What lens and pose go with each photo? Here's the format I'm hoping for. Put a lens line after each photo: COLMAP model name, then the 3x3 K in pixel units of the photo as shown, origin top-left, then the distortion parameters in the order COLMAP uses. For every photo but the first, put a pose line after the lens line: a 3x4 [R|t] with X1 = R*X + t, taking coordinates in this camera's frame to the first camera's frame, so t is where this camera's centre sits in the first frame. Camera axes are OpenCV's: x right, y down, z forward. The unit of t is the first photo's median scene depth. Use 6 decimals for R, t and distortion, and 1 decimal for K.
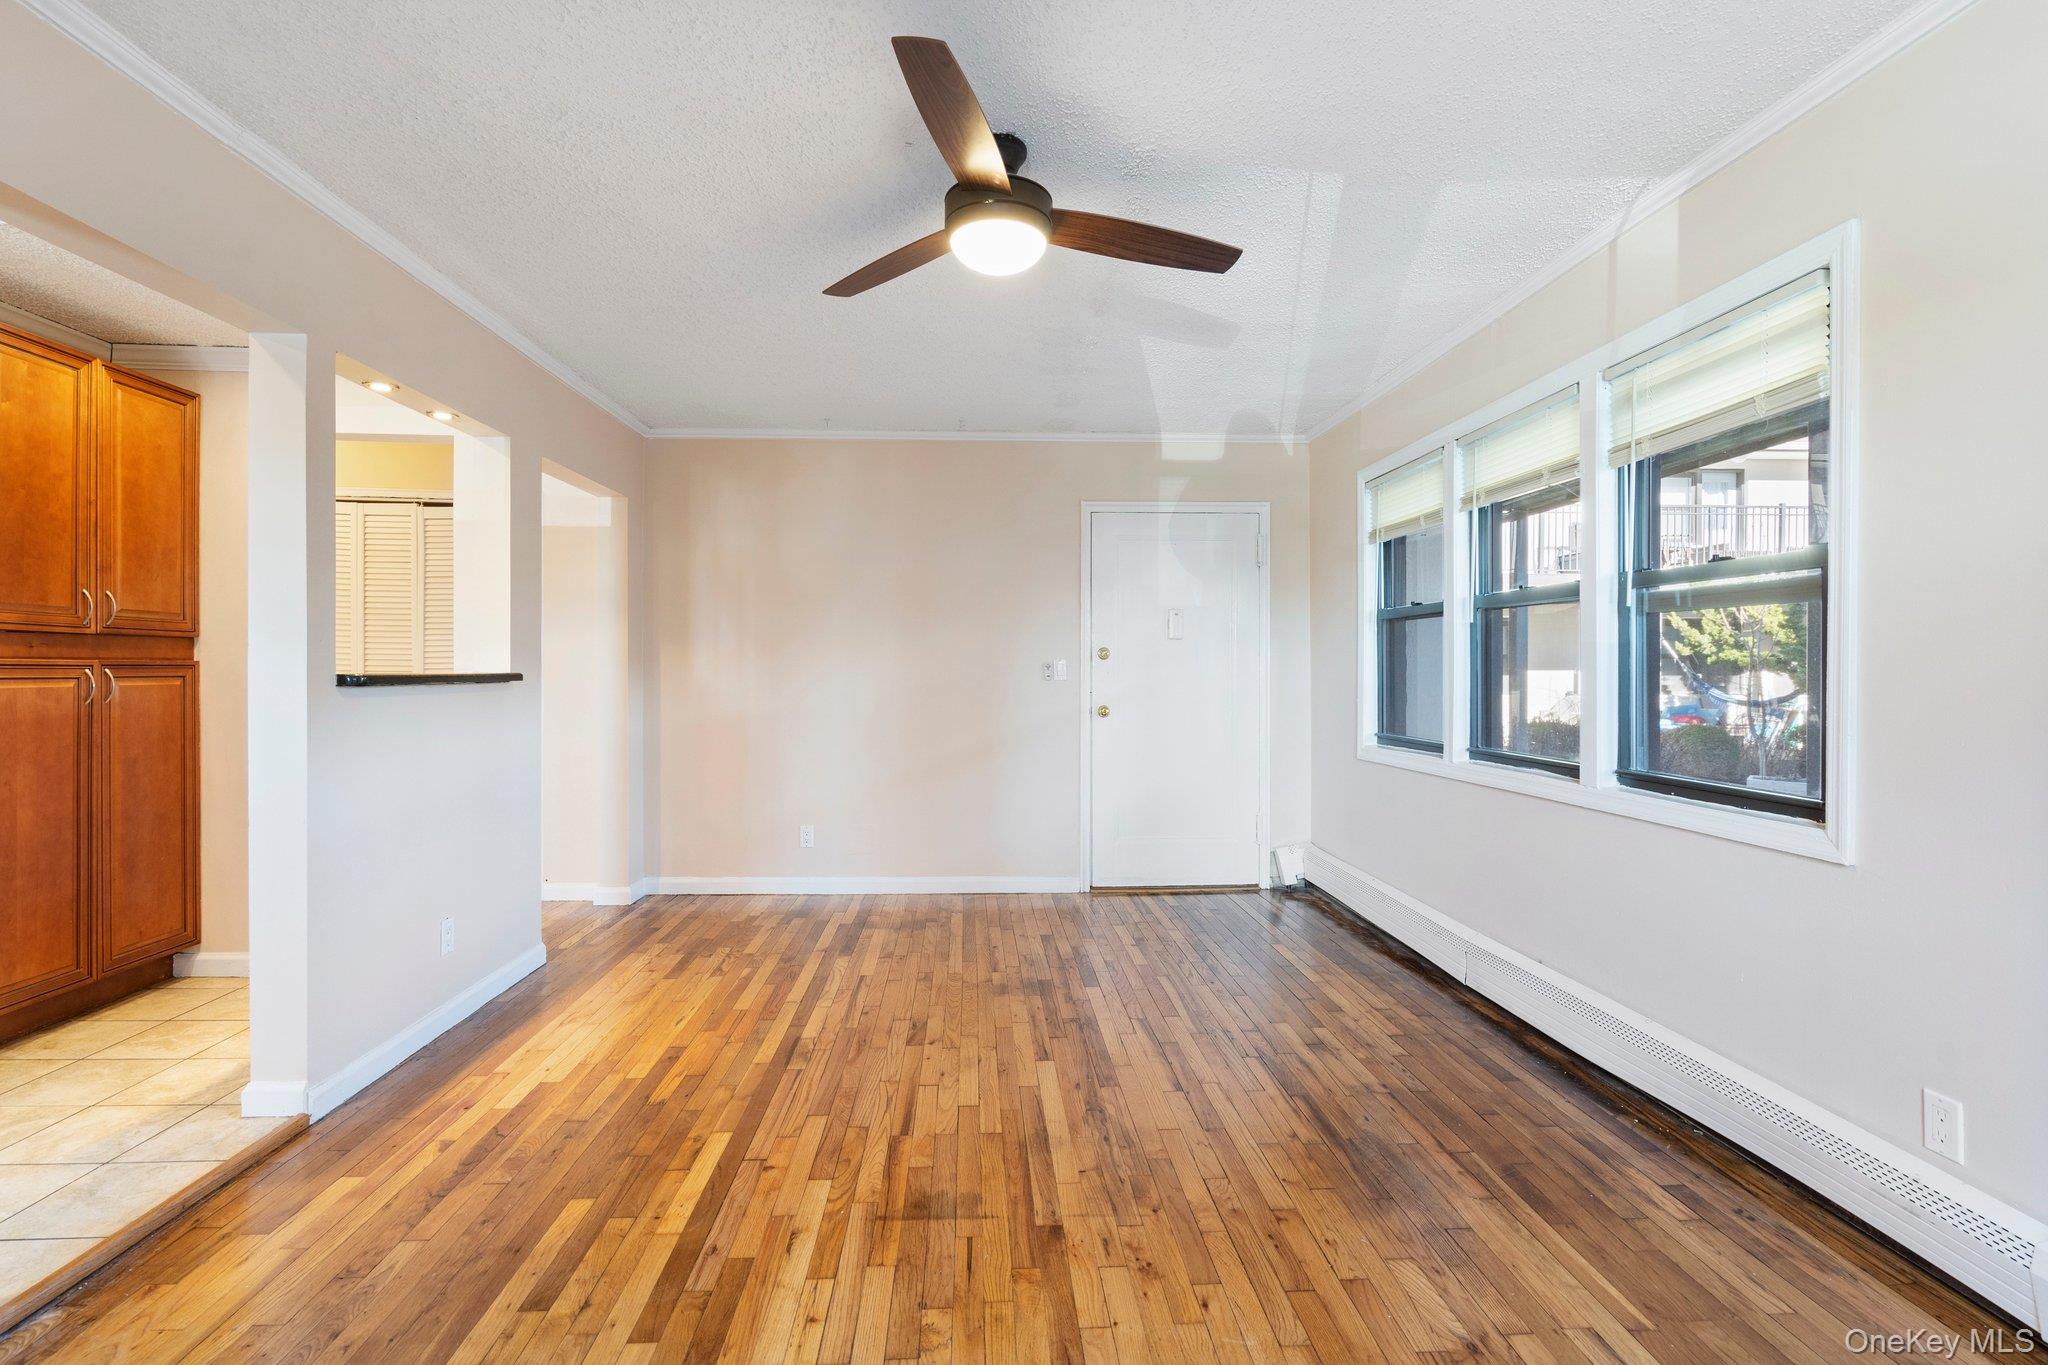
lens RADIAL K [[943.3, 0, 1017.2], [0, 943.3, 676.7], [0, 0, 1]] dist [-0.002068, 0.002321]
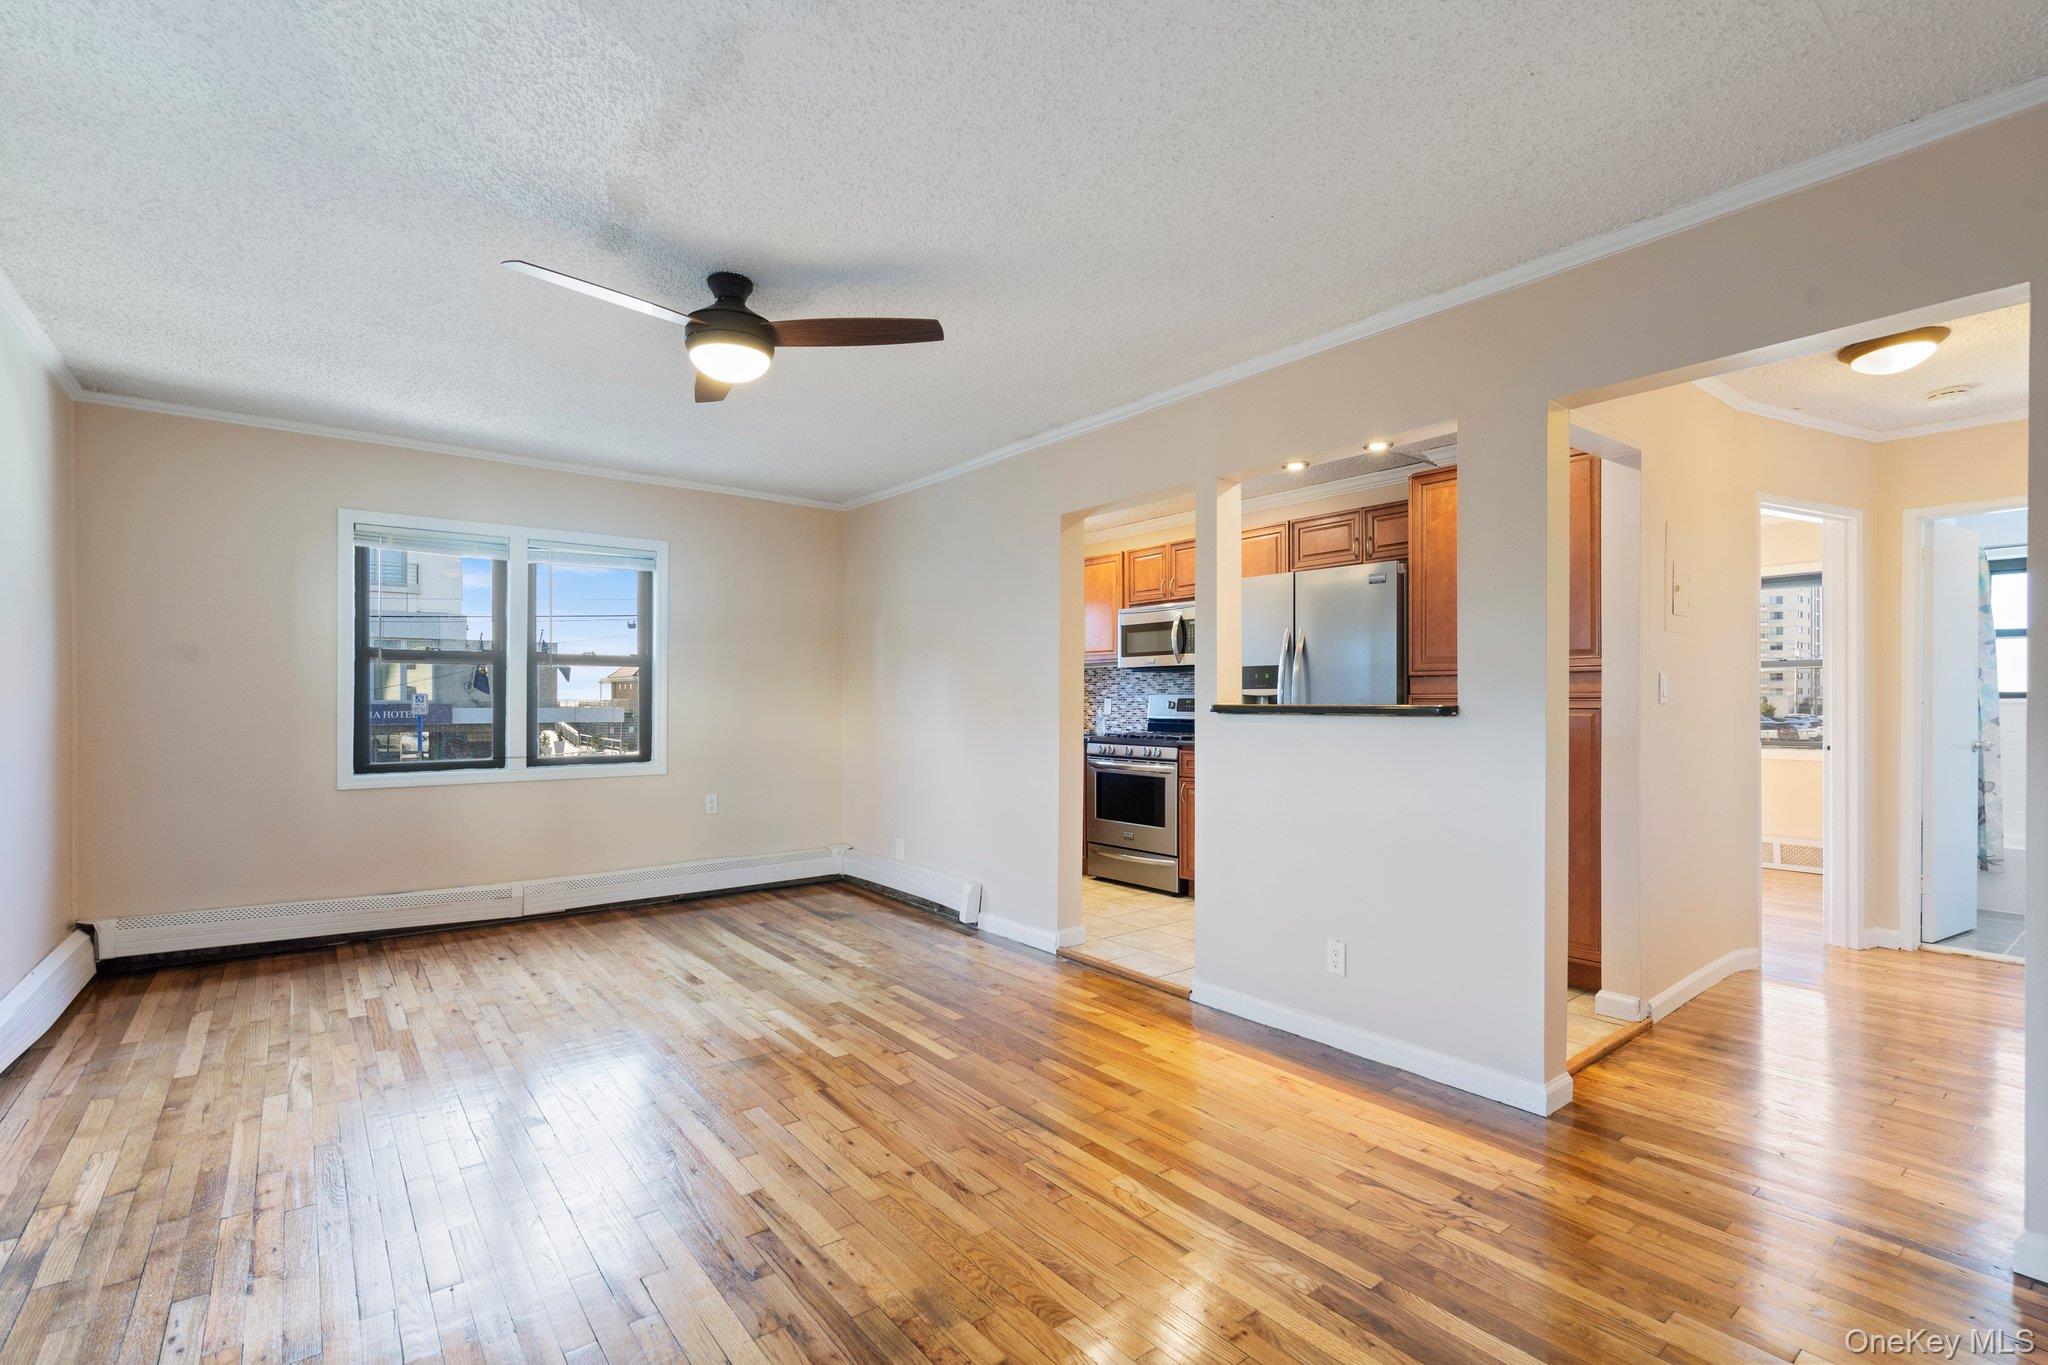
lens RADIAL K [[943.3, 0, 1019.8], [0, 943.3, 691.5], [0, 0, 1]] dist [-0.002068, 0.002321]
pose [[-0.822233, -0.010530, -0.569054, 0.341707], [-0.006910, 0.999940, -0.008519, -0.010061], [0.569109, -0.003073, -0.822256, 2.028708]]
